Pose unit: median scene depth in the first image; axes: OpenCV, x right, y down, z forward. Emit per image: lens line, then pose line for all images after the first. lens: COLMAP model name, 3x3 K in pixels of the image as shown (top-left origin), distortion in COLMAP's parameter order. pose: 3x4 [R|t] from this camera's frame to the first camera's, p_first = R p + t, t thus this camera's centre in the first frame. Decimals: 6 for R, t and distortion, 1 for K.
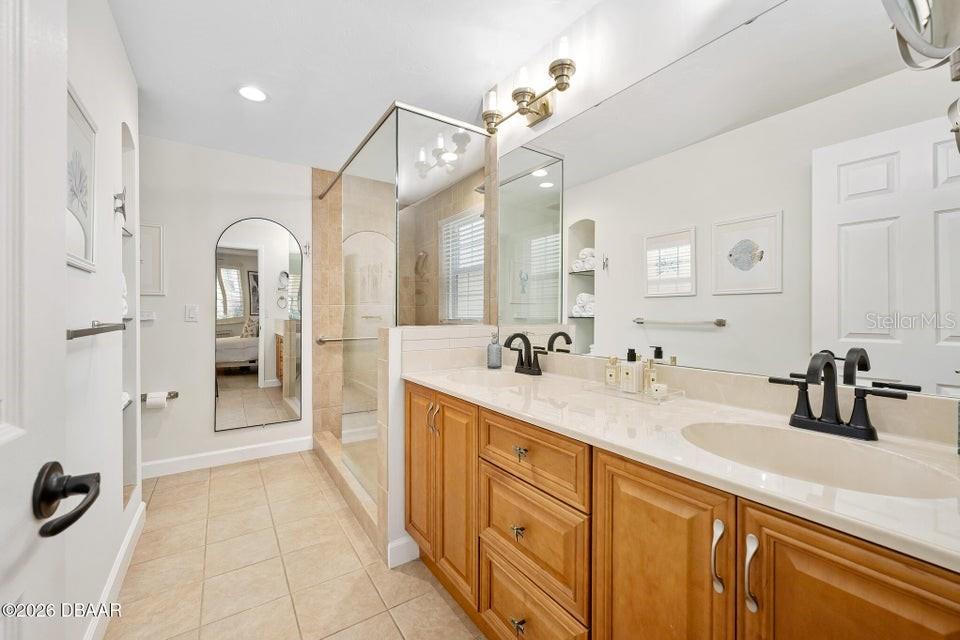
lens RADIAL K [[388.3, 0, 478.8], [0, 388.3, 316.3], [0, 0, 1]] dist [0.002350, 0.001495]
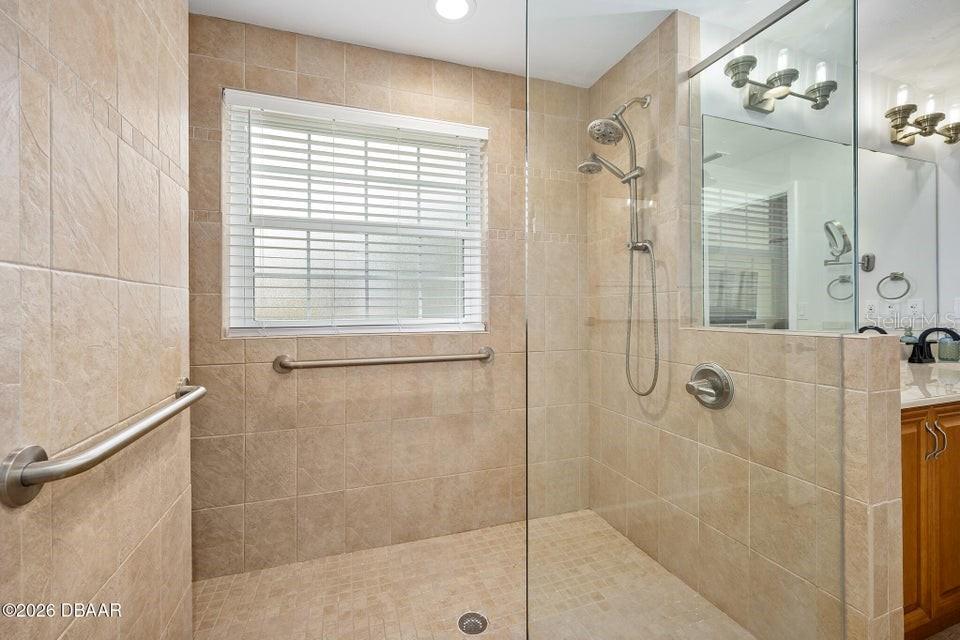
lens RADIAL K [[388.3, 0, 476.2], [0, 388.3, 316.8], [0, 0, 1]] dist [0.002350, 0.001495]
pose [[0.256998, -0.002620, 0.966408, -0.460465], [0.007637, 0.999971, 0.000680, -0.002856], [-0.966382, 0.007206, 0.257010, 0.691581]]
